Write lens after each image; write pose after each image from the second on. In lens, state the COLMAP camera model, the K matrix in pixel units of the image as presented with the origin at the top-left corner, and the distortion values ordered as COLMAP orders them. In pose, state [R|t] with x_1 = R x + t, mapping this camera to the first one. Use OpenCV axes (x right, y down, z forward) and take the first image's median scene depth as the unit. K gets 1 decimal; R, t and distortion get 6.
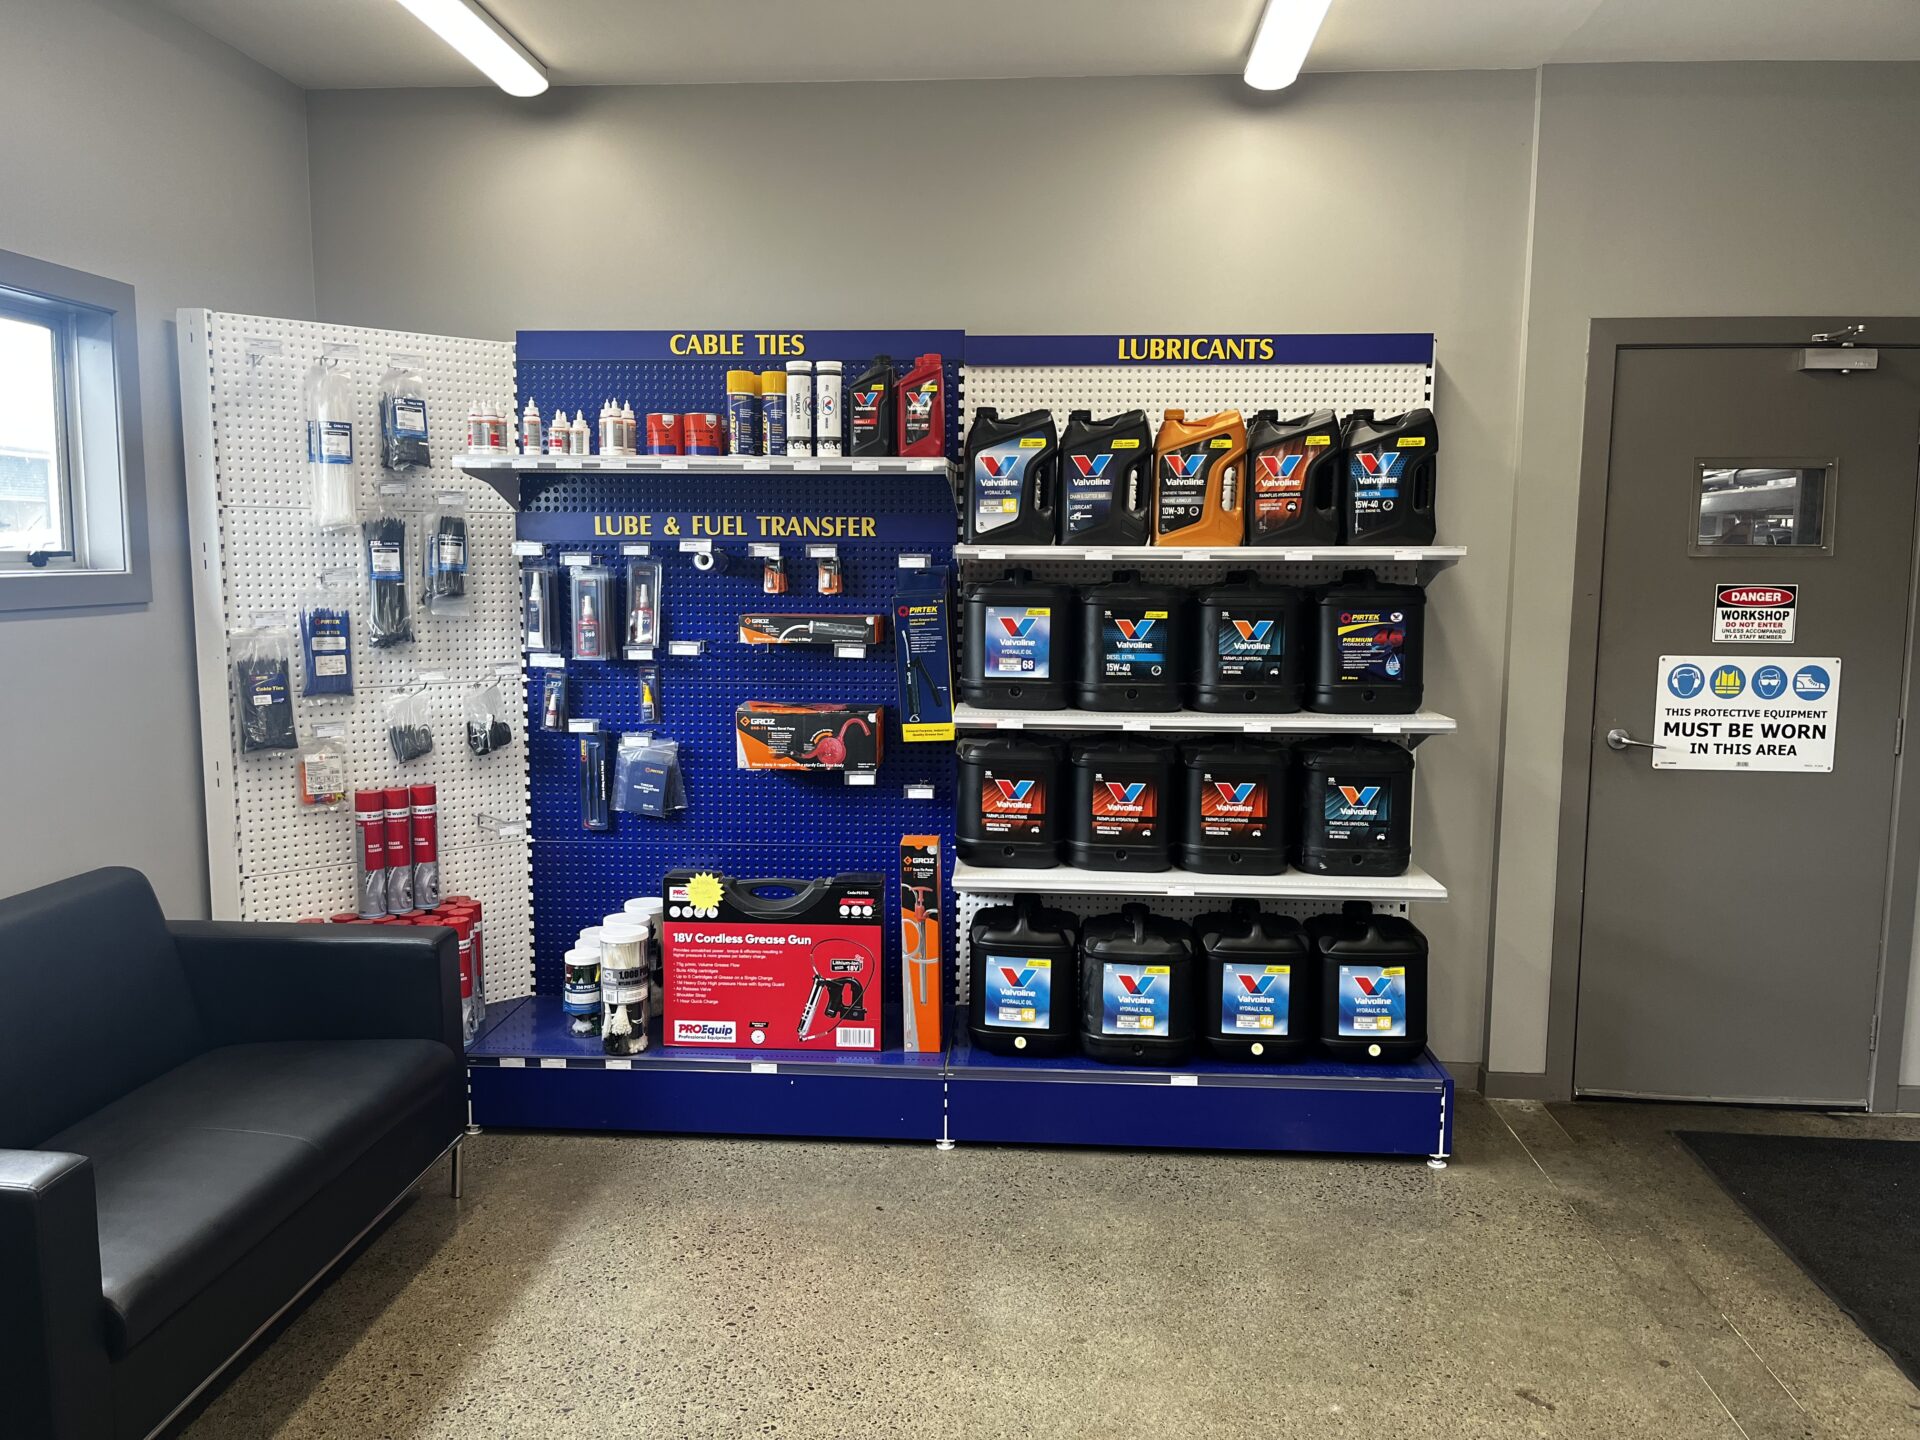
lens RADIAL K [[1480.7, 0, 960.0], [0, 1480.7, 720.0], [0, 0, 1]] dist [0.085649, -0.116247]
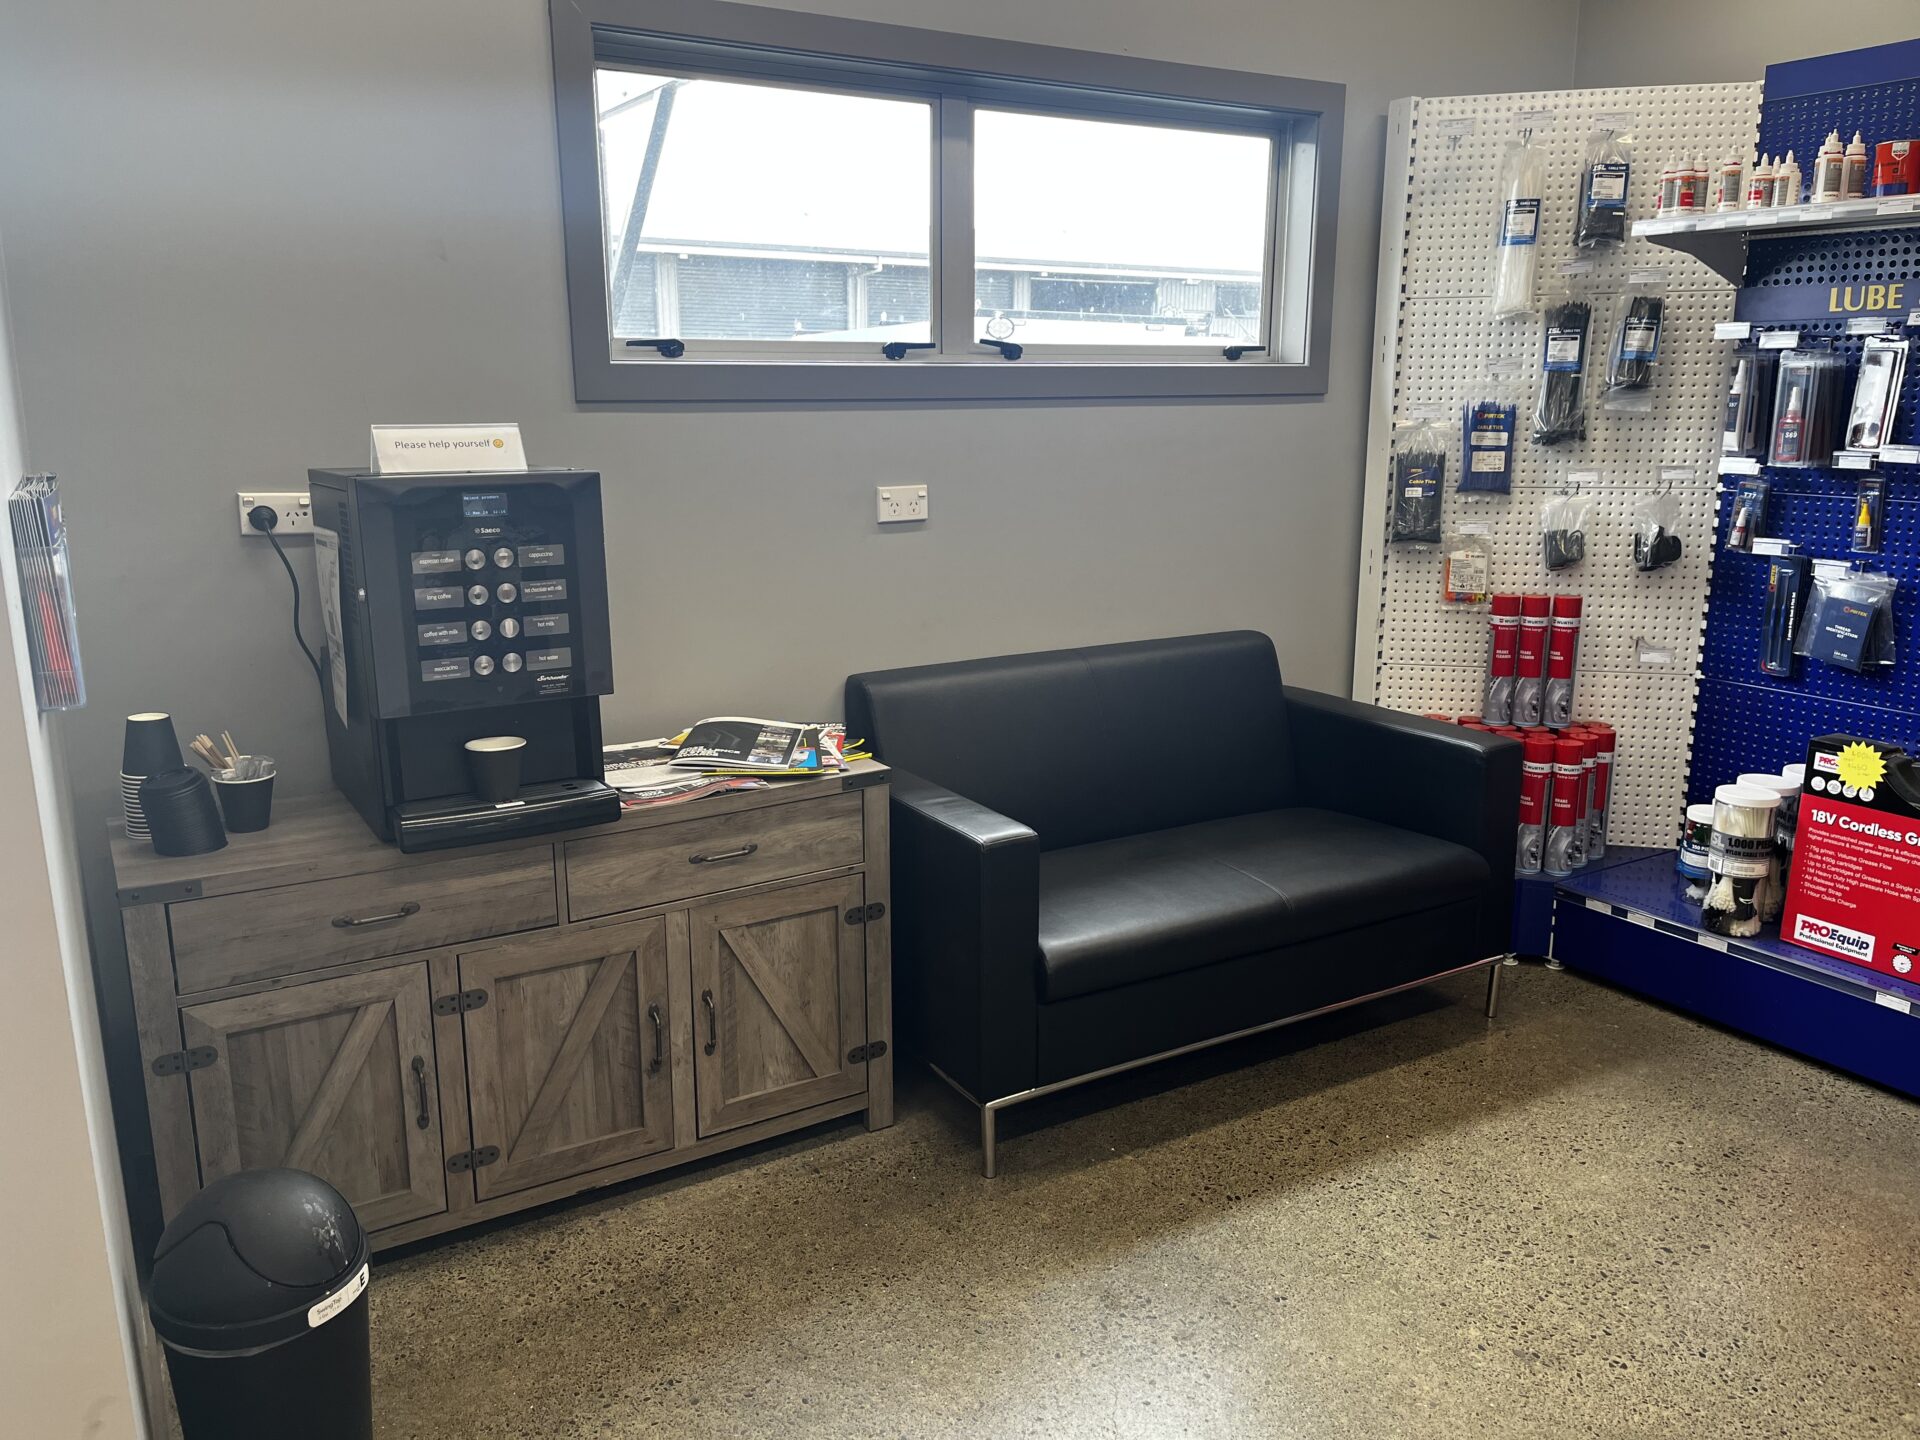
lens RADIAL K [[1445.7, 0, 876.0], [0, 1445.7, 721.9], [0, 0, 1]] dist [0.081652, -0.105383]
pose [[0.556436, 0.178553, -0.811479, 0.163104], [-0.086992, 0.983789, 0.156817, 0.015725], [0.826324, -0.016667, 0.562948, 0.130705]]
